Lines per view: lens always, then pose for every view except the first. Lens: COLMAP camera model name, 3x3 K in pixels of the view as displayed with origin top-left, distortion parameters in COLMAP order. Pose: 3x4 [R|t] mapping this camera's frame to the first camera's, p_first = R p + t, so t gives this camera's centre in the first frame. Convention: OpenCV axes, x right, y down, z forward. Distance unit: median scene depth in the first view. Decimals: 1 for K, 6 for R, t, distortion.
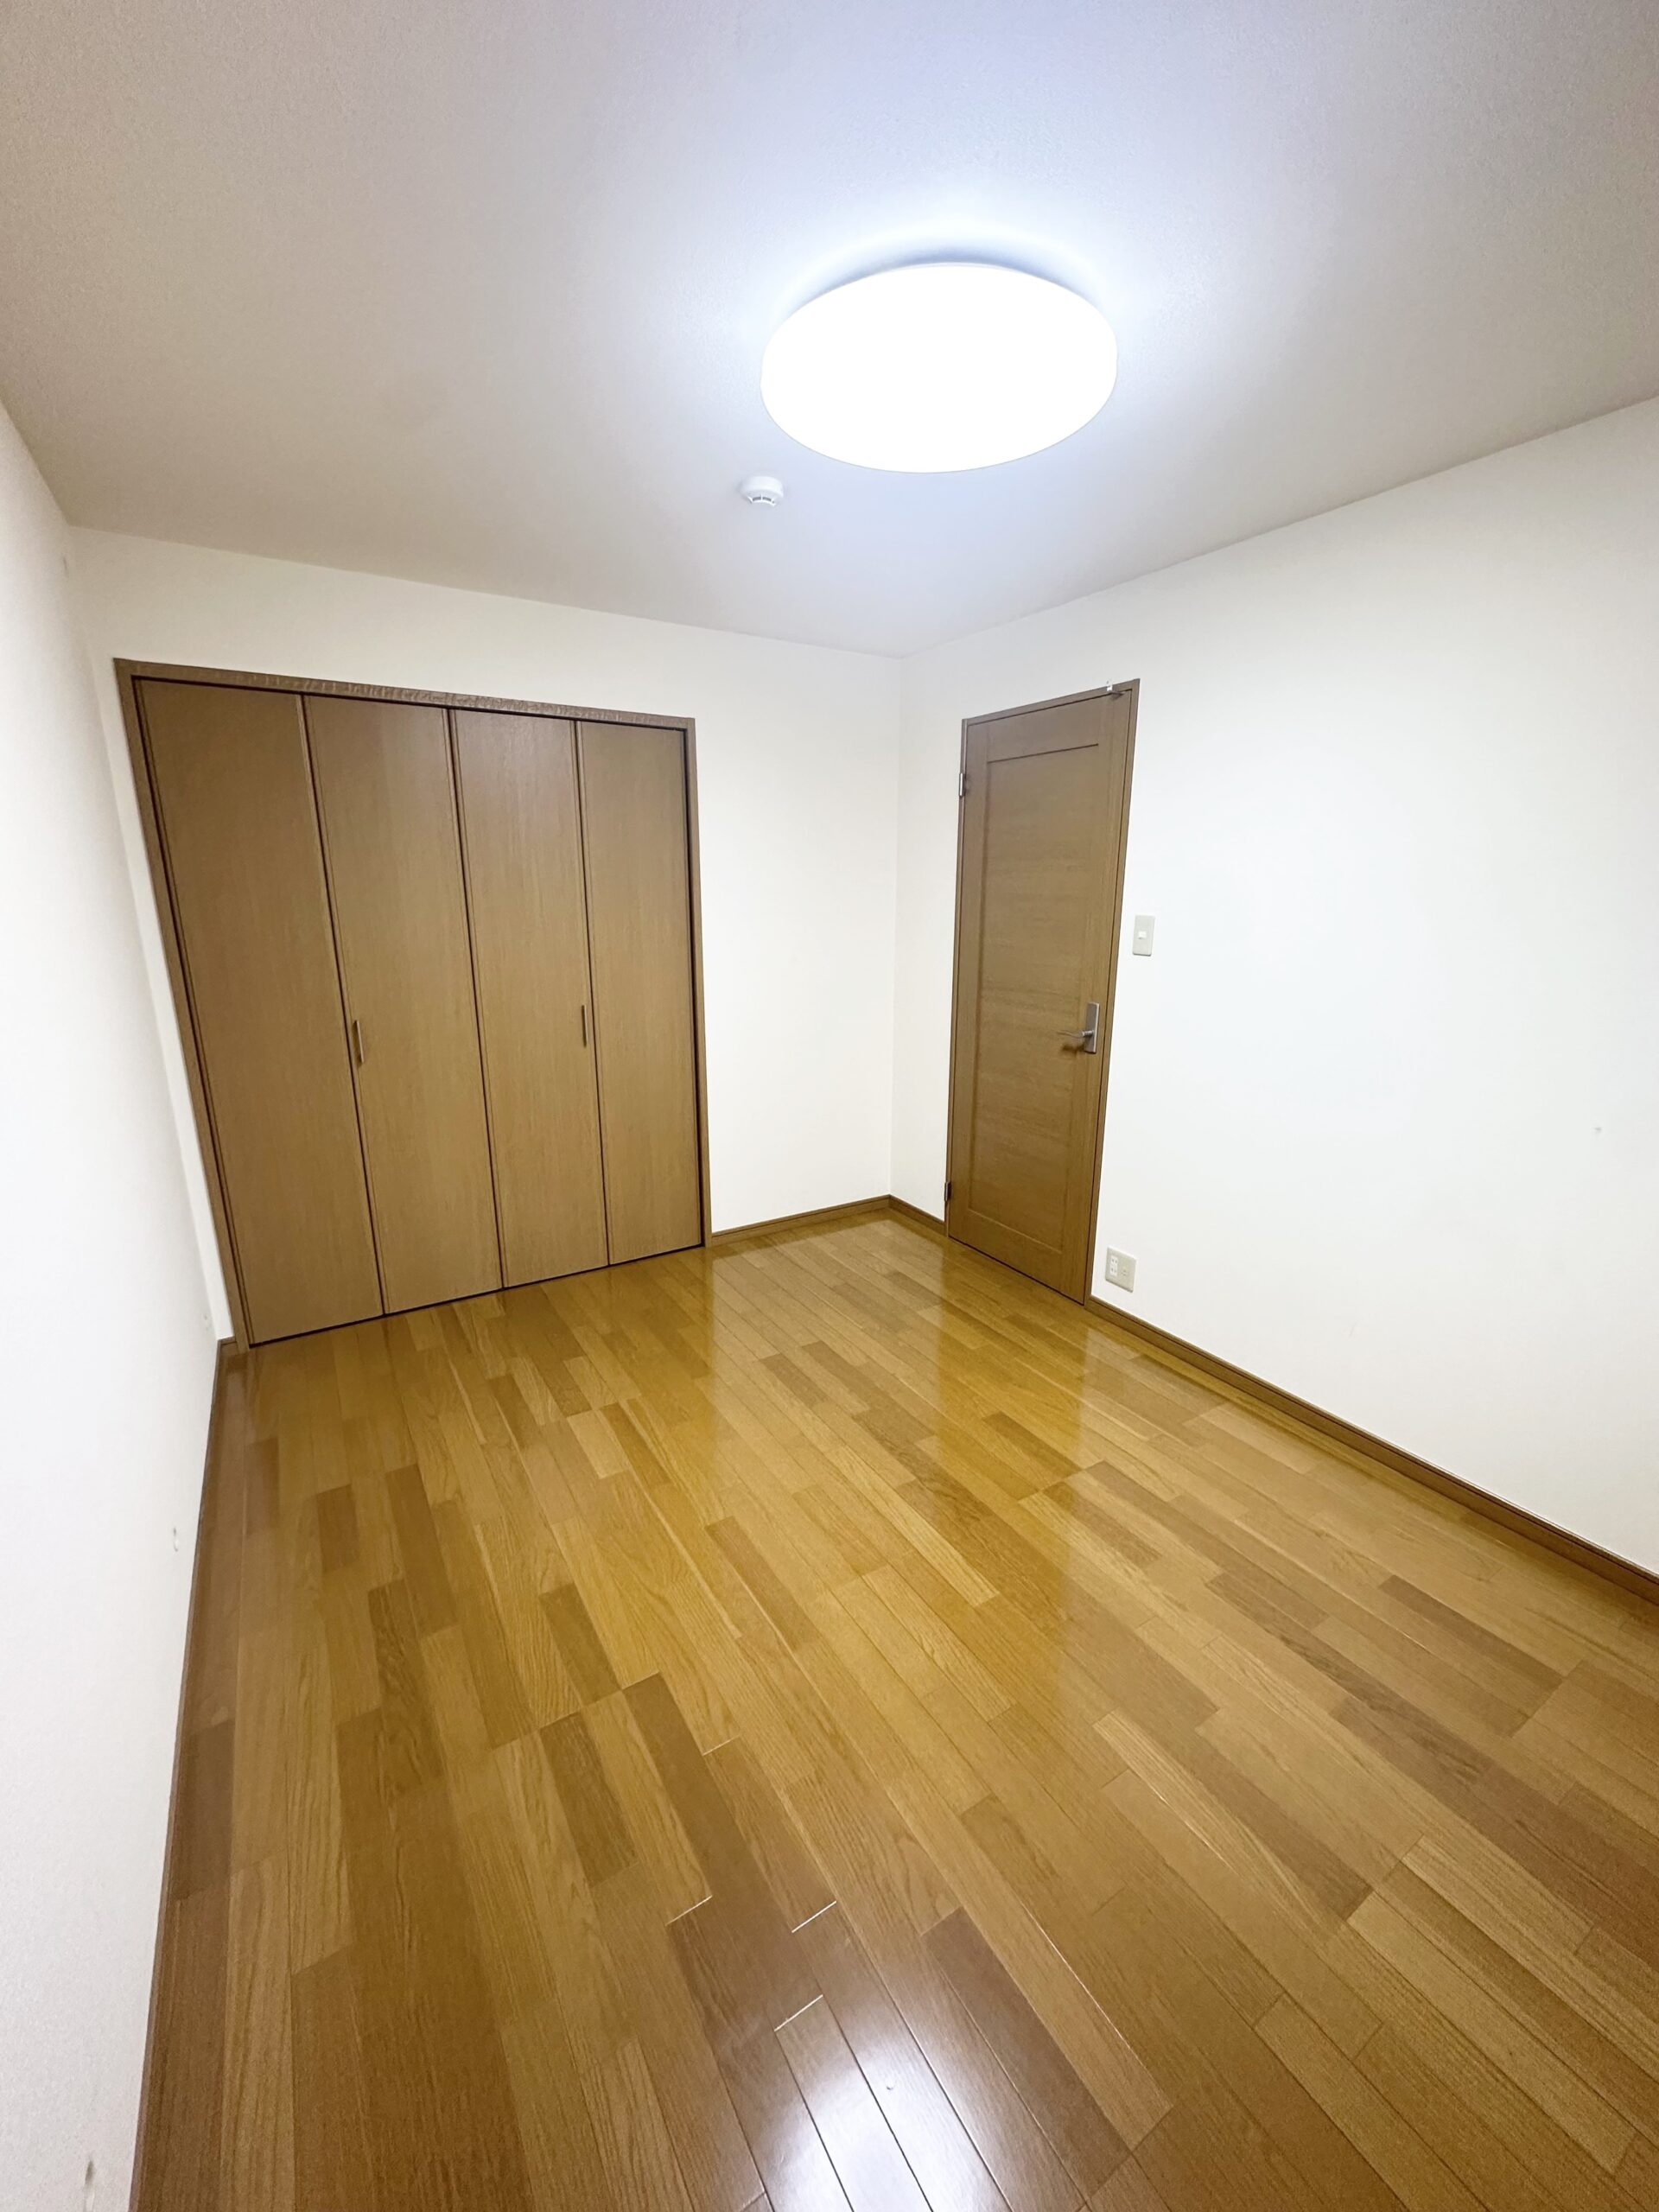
lens RADIAL K [[885.9, 0, 827.9], [0, 885.9, 1105.9], [0, 0, 1]] dist [-0.003947, 0.000749]
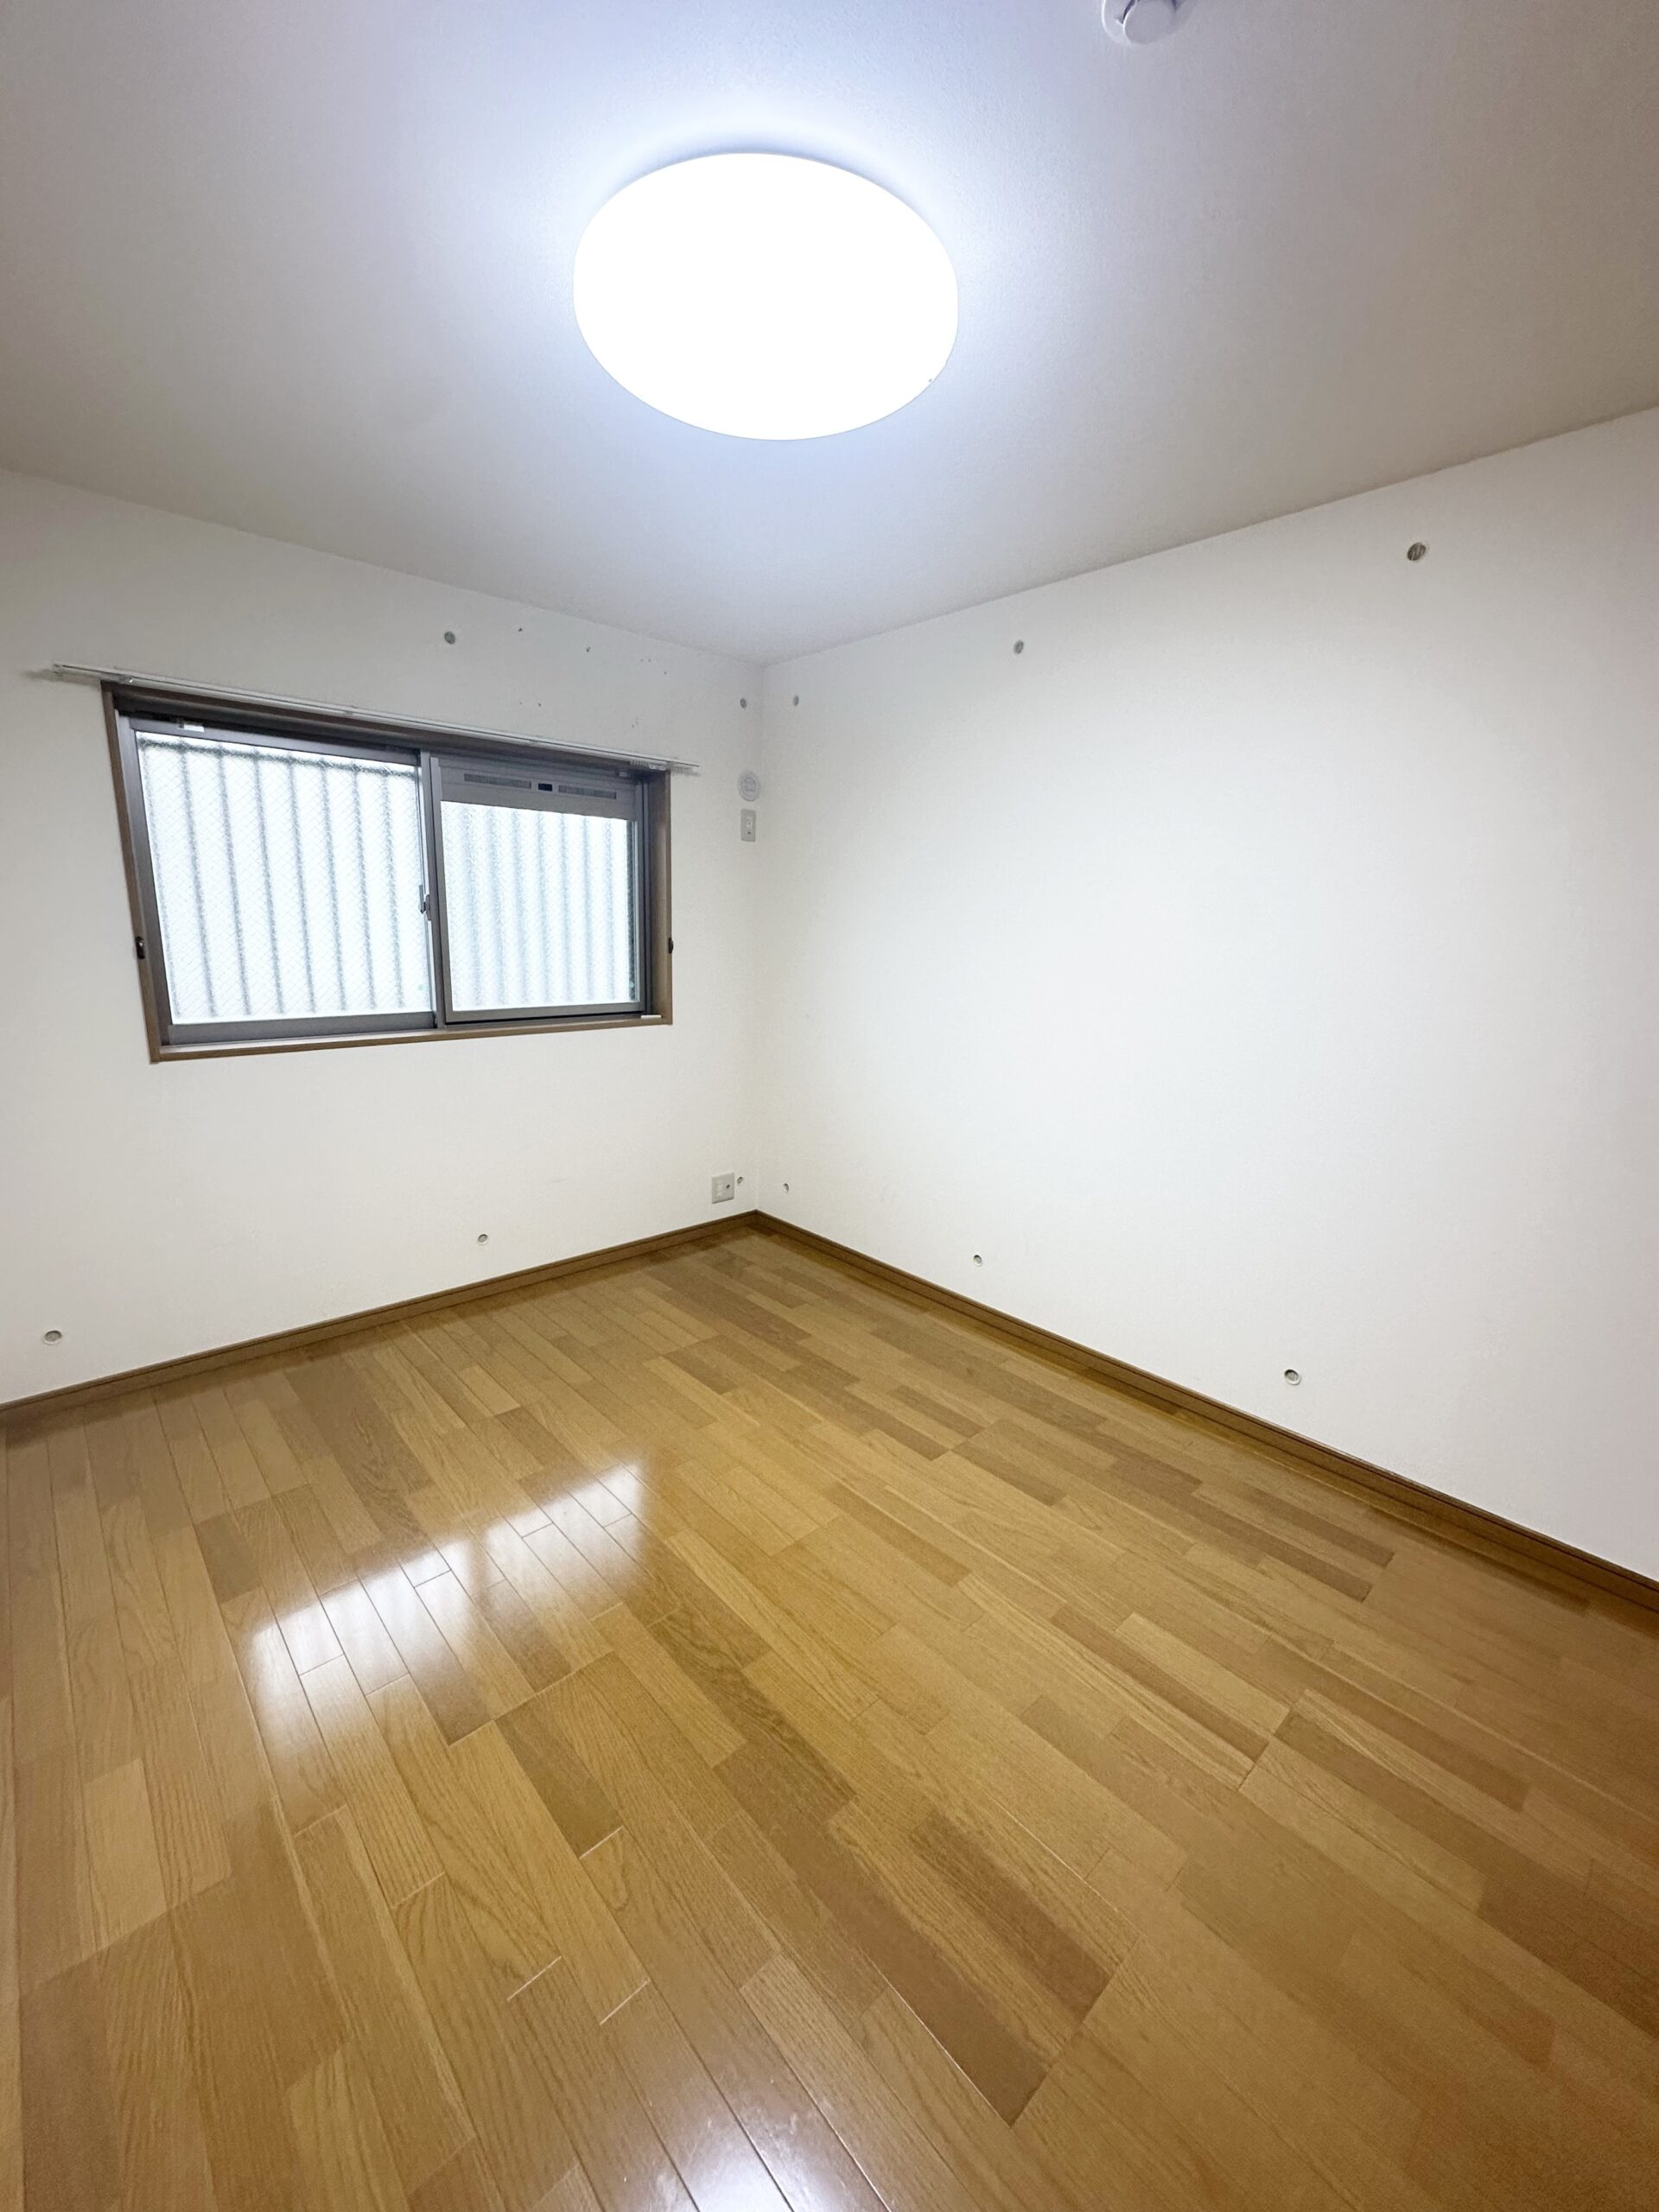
lens RADIAL K [[885.9, 0, 827.9], [0, 885.9, 1105.9], [0, 0, 1]] dist [-0.003947, 0.000749]
pose [[-0.981897, 0.011497, -0.189067, 0.176867], [-0.073202, 0.897571, 0.434750, -0.351315], [0.174699, 0.440720, -0.880481, 1.571976]]
